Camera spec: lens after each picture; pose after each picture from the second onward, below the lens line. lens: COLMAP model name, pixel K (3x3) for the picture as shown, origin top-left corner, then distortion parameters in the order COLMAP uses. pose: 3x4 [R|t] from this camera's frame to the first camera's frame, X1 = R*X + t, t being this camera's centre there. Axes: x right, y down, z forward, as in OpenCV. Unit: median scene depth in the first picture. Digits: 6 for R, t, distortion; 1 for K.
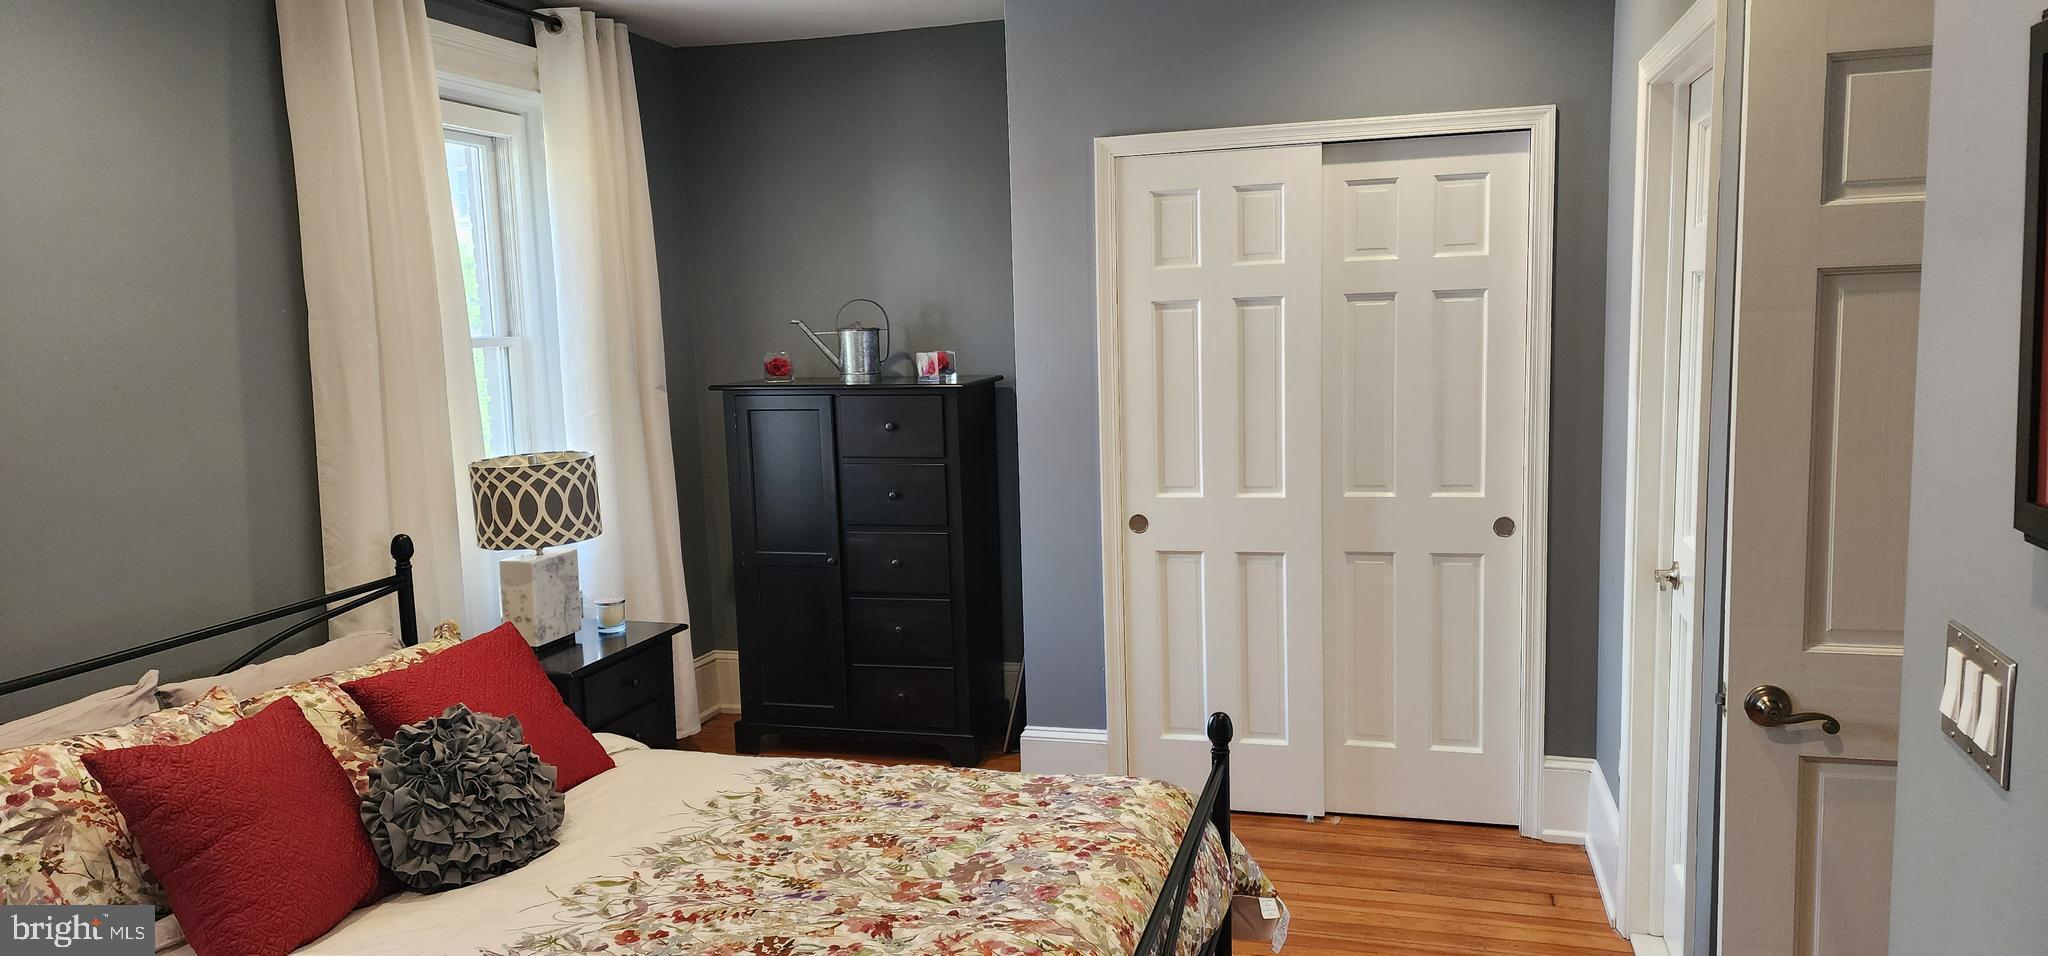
lens RADIAL K [[1393.2, 0, 1042.8], [0, 1393.2, 479.4], [0, 0, 1]] dist [0.096544, -0.109128]
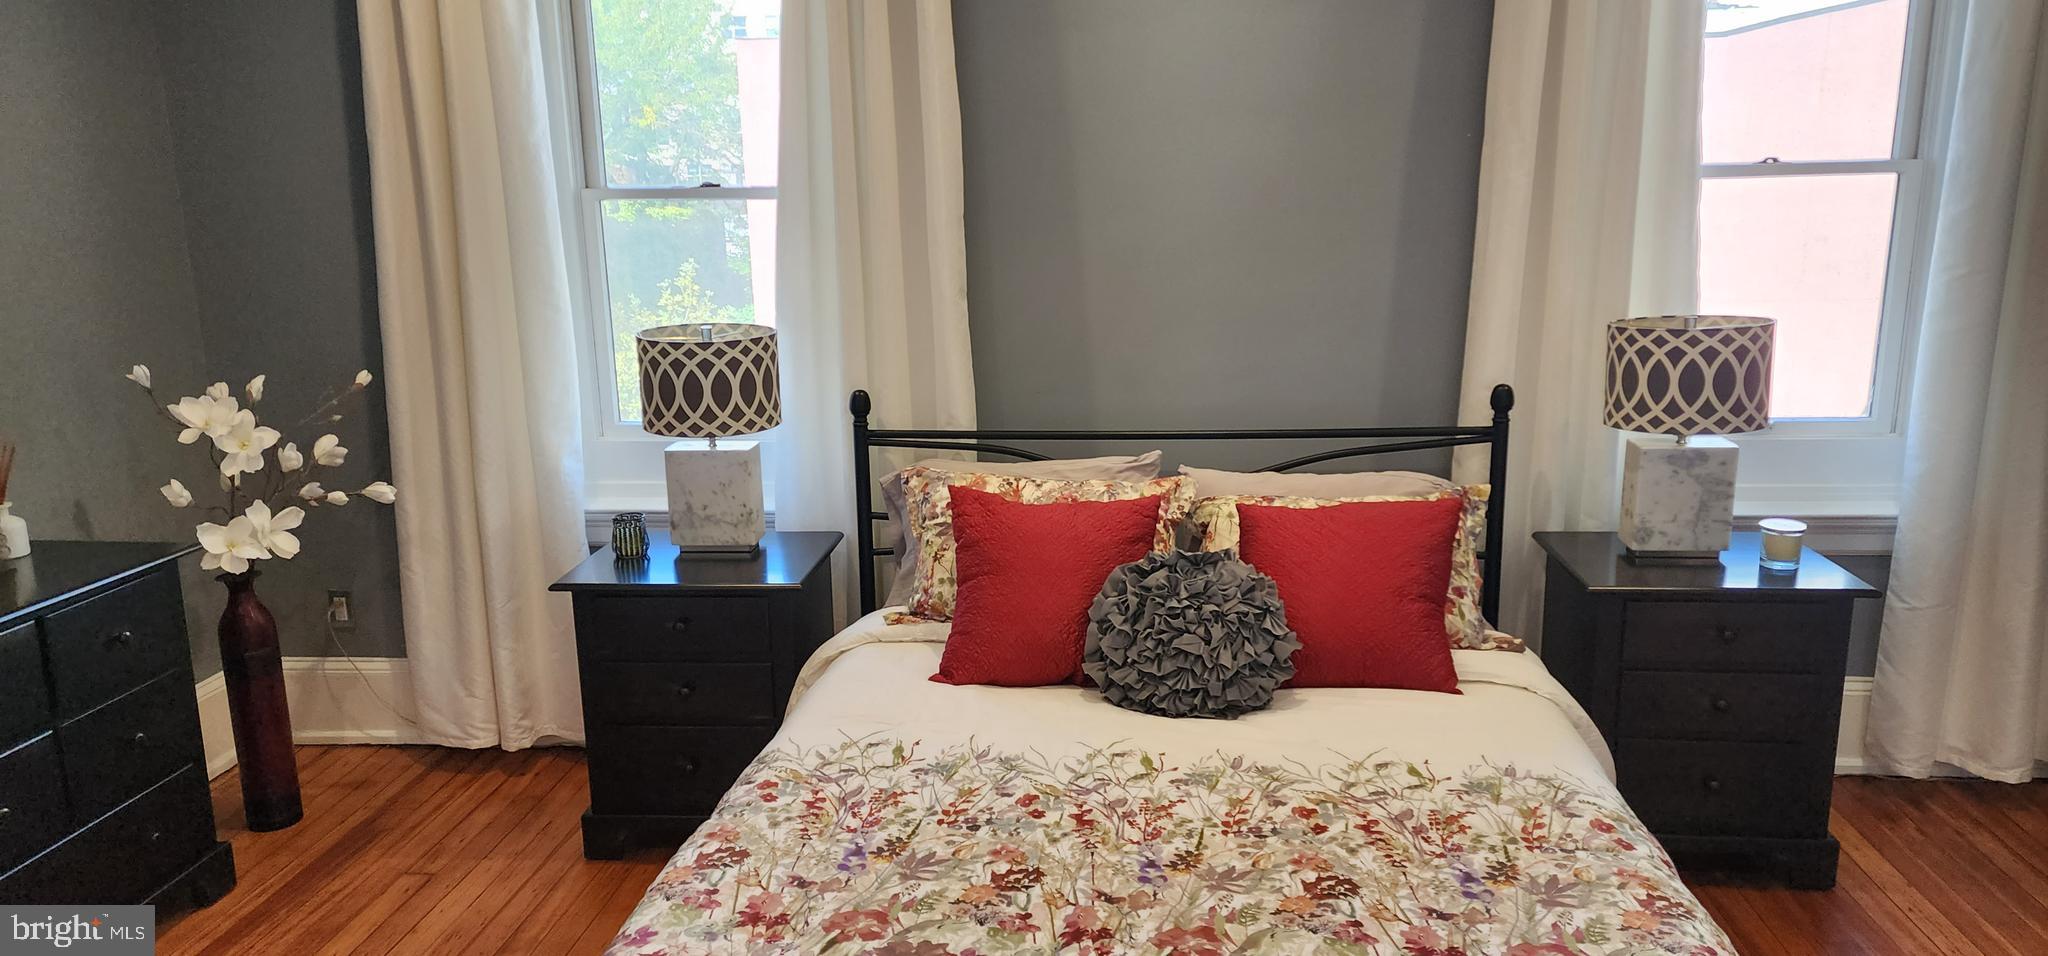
lens RADIAL K [[1393.2, 0, 1042.8], [0, 1393.2, 479.4], [0, 0, 1]] dist [0.096544, -0.109128]
pose [[0.185525, 0.257315, -0.948351, 0.498507], [-0.102873, 0.964888, 0.241677, -0.120717], [0.977240, 0.052723, 0.205482, 0.639812]]
